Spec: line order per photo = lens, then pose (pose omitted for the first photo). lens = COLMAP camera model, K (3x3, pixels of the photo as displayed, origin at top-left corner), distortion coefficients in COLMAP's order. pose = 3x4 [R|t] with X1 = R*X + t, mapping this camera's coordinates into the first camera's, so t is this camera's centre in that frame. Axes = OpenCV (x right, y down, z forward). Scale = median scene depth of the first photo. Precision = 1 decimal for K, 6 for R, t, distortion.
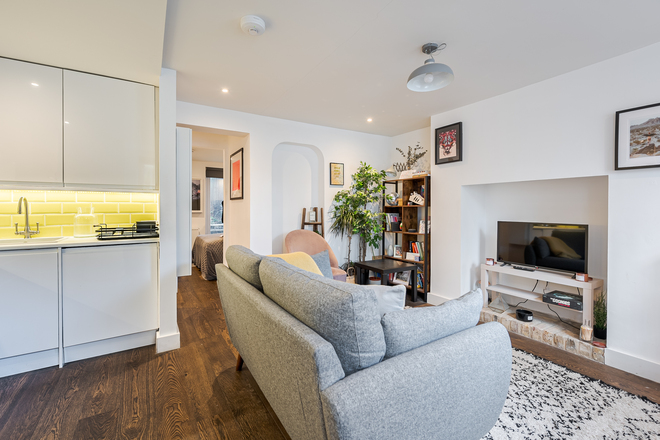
lens RADIAL K [[278.7, 0, 330.0], [0, 278.7, 220.0], [0, 0, 1]] dist [0.000603, 0.000063]
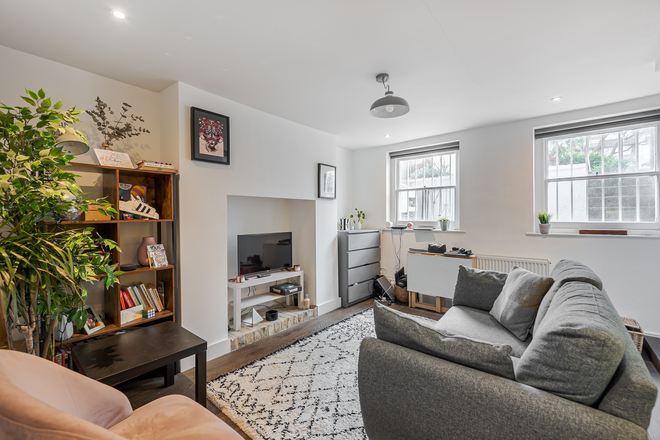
lens RADIAL K [[278.7, 0, 330.0], [0, 278.7, 220.0], [0, 0, 1]] dist [0.000603, 0.000063]
pose [[-0.298093, -0.012520, 0.954455, -0.390788], [0.048072, 0.998448, 0.028110, -0.058113], [-0.953326, 0.054262, -0.297029, 0.946471]]
